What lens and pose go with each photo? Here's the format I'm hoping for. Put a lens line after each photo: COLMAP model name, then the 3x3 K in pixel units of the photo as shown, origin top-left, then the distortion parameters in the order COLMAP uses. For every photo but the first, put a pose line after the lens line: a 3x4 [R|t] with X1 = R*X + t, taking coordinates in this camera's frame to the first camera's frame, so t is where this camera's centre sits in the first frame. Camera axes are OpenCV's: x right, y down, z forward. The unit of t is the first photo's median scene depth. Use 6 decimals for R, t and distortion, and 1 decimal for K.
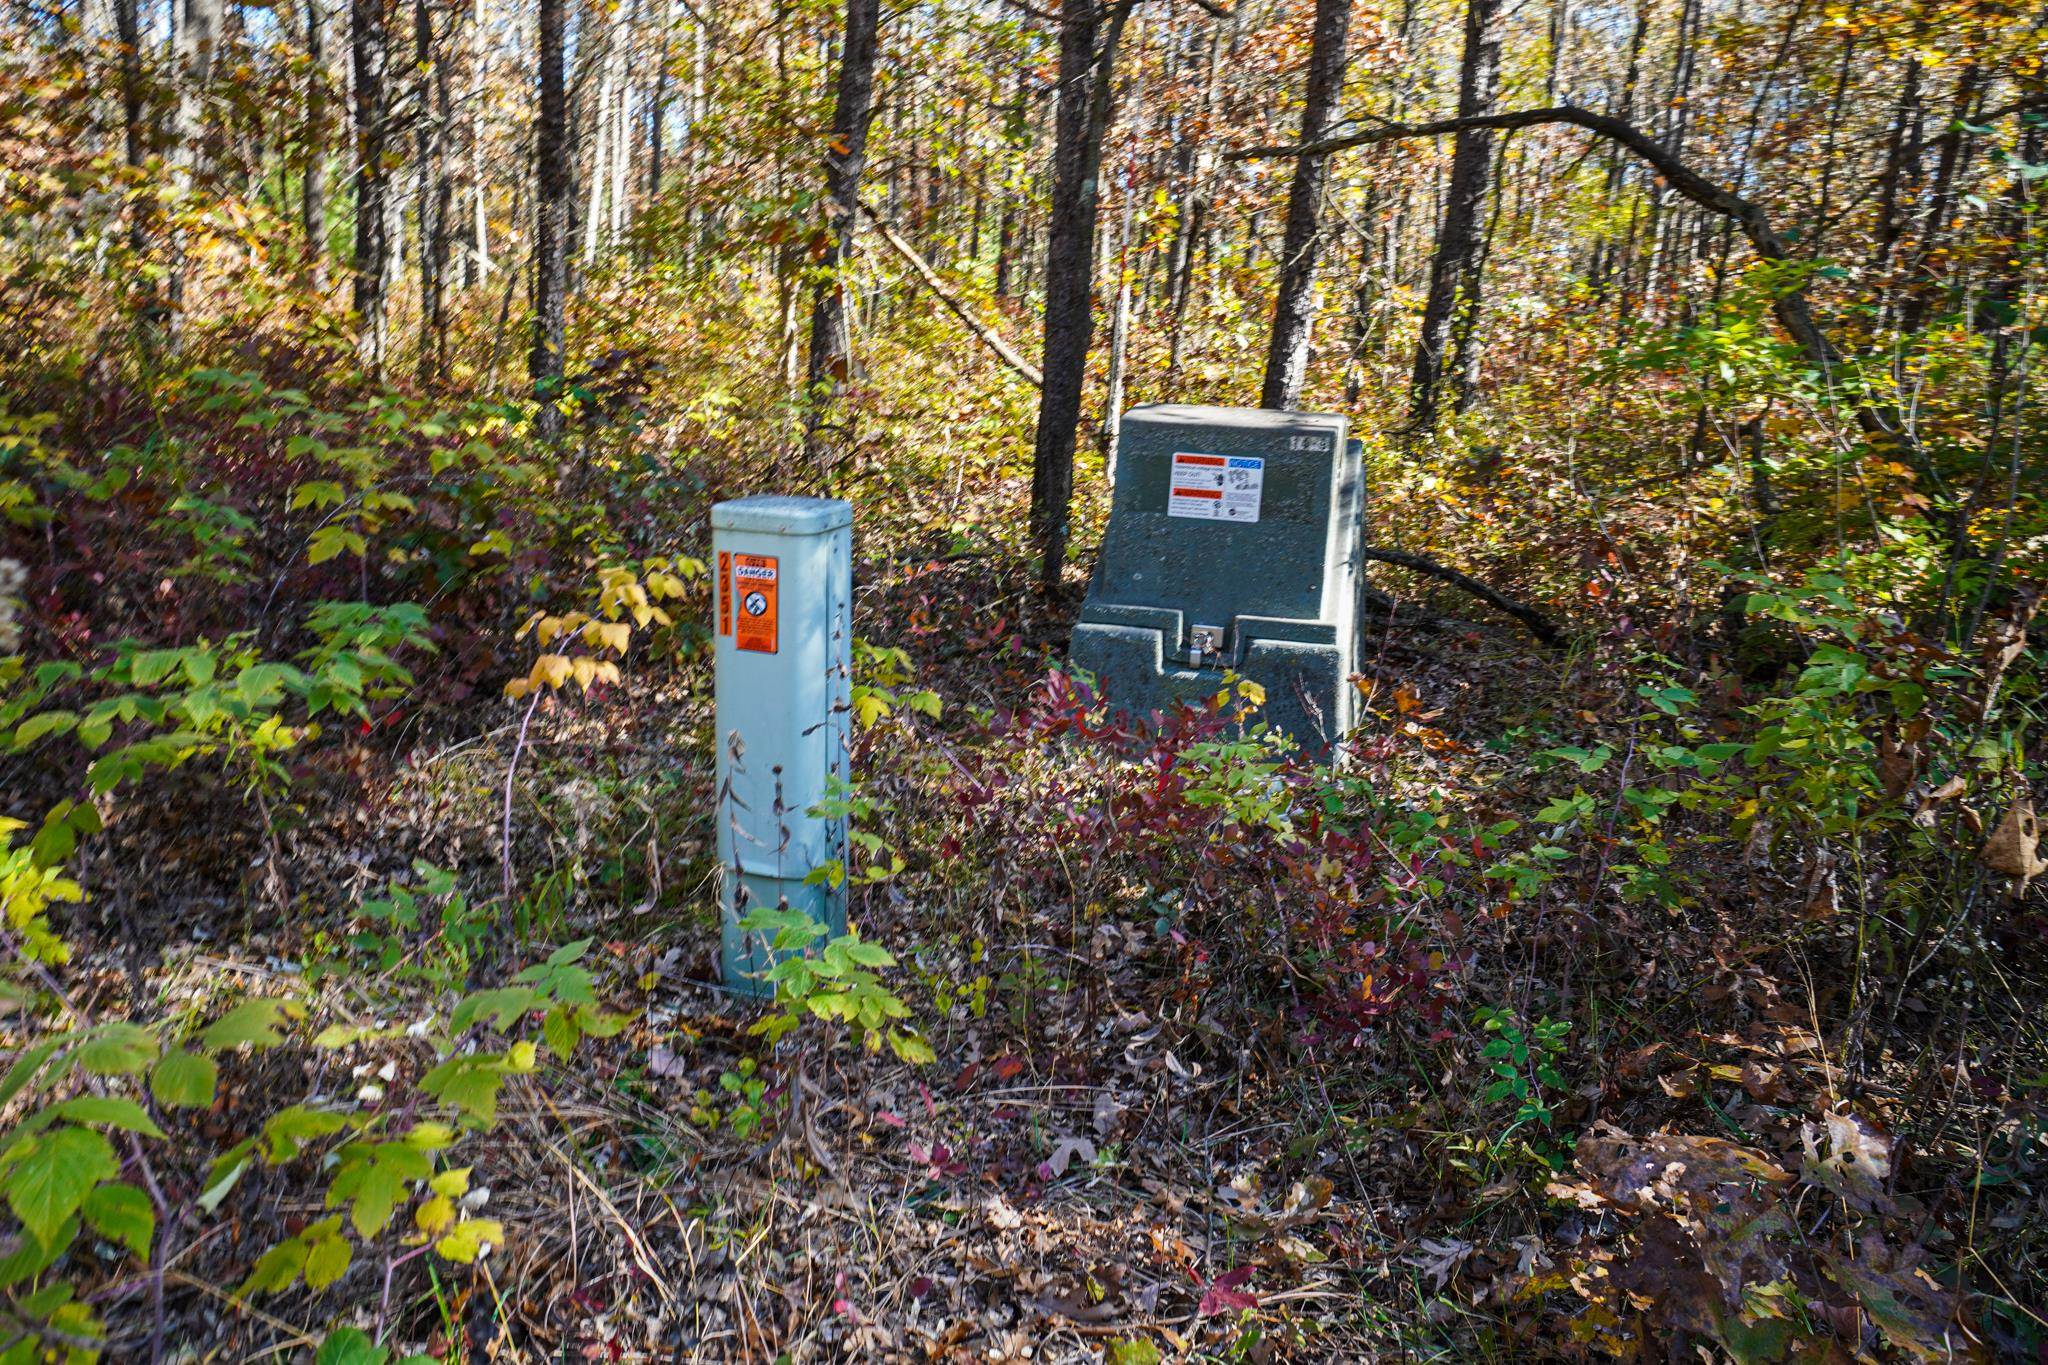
lens RADIAL K [[1583.5, 0, 1024.0], [0, 1583.5, 682.5], [0, 0, 1]] dist [-0.049355, -0.000905]
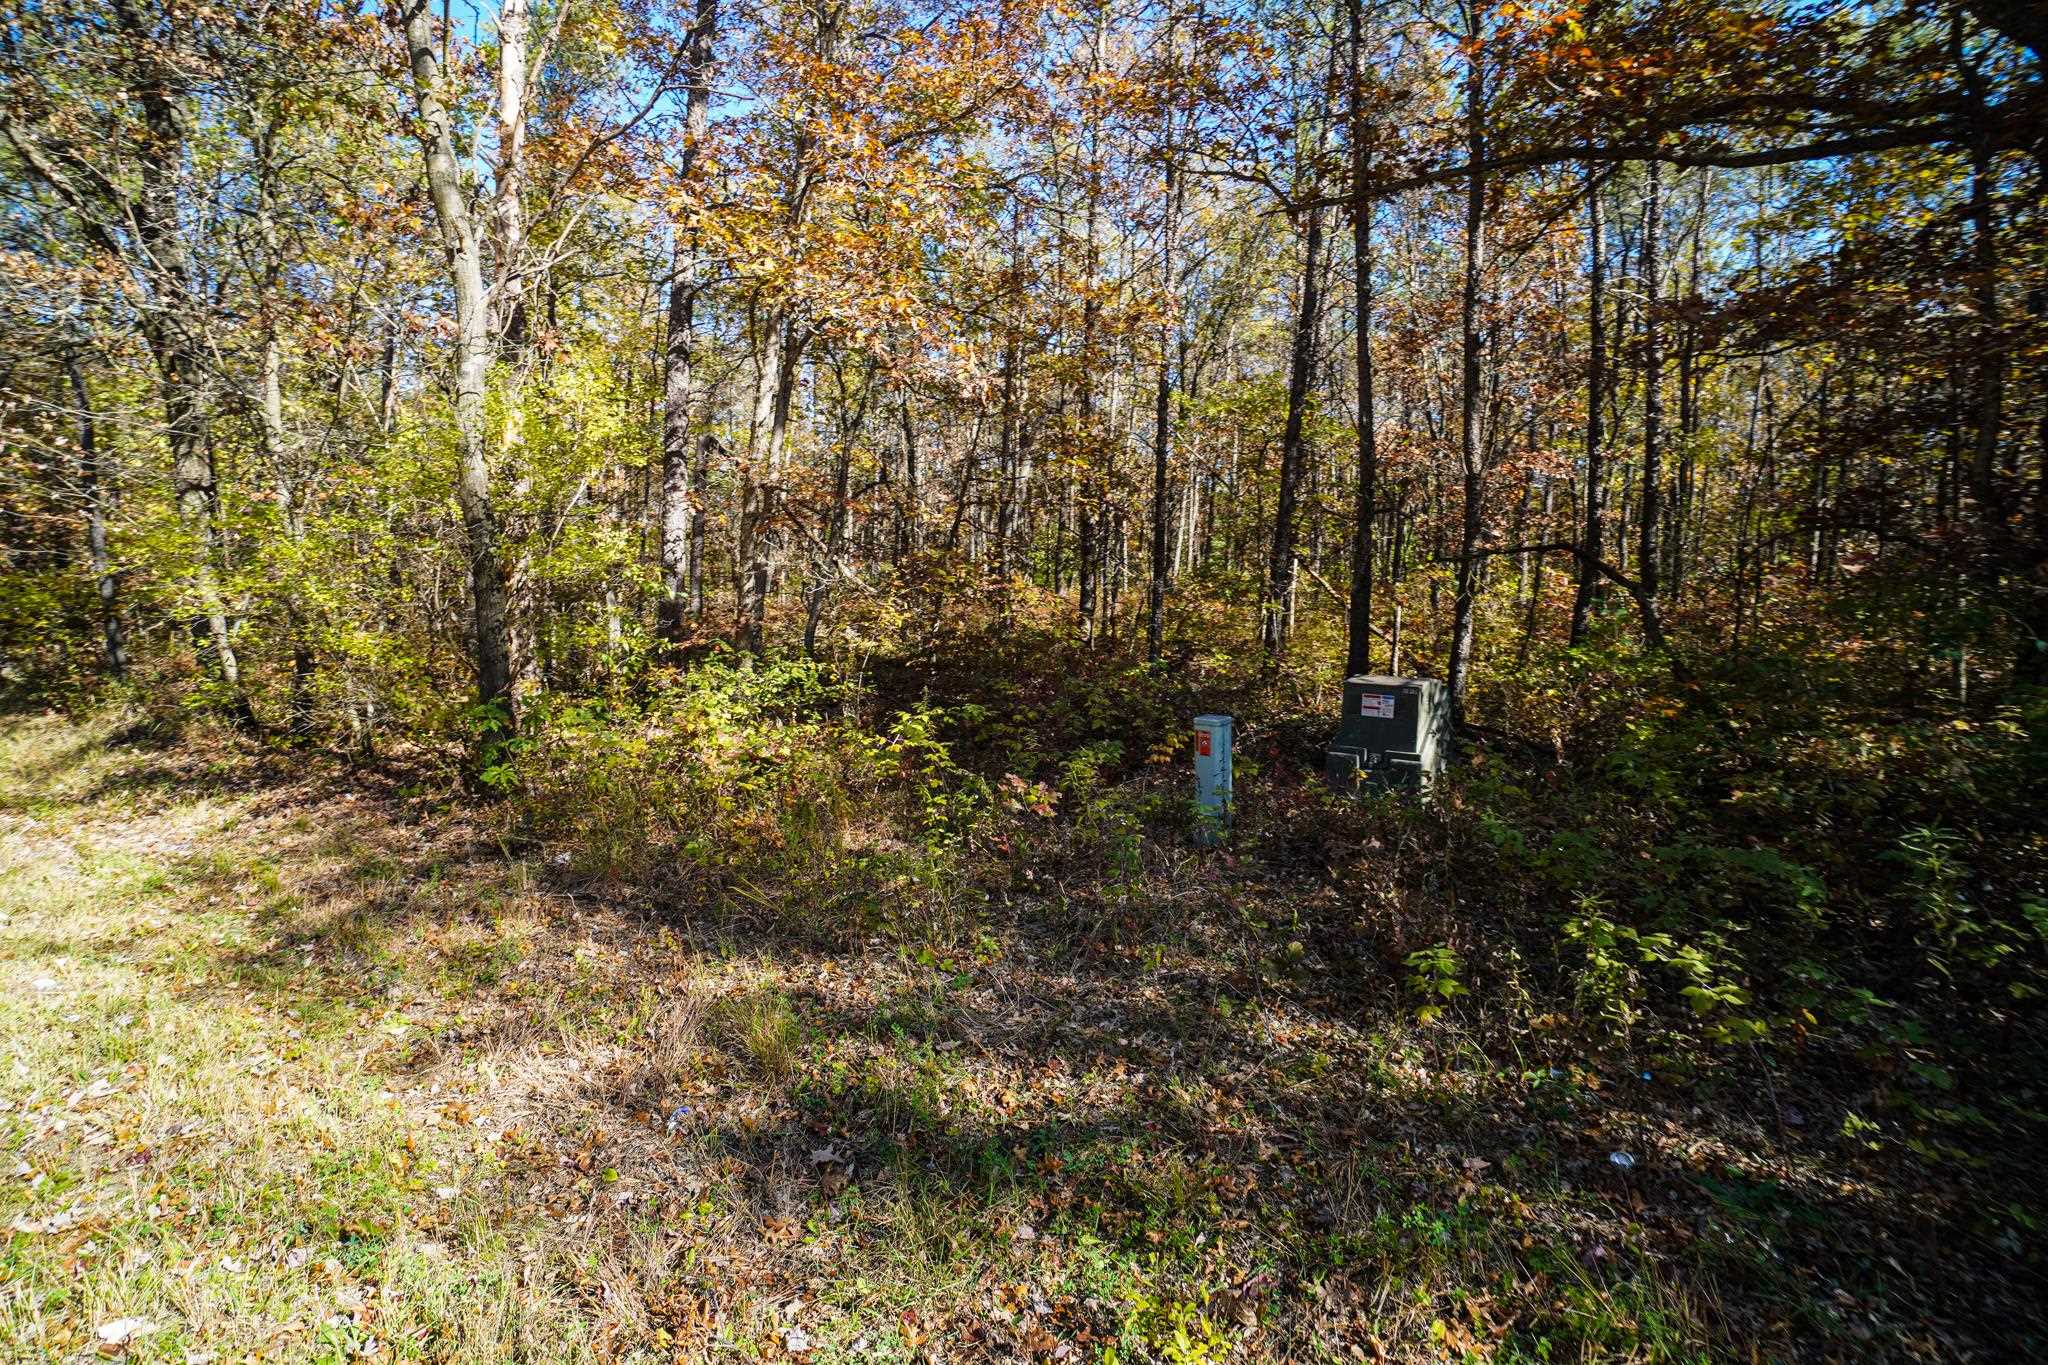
lens RADIAL K [[930.2, 0, 1014.7], [0, 930.2, 647.1], [0, 0, 1]] dist [-0.016132, 0.008781]
pose [[0.903306, -0.020670, -0.428499, 0.250907], [-0.043157, 0.989393, -0.138705, 0.034931], [0.426821, 0.143786, 0.892832, -0.817709]]
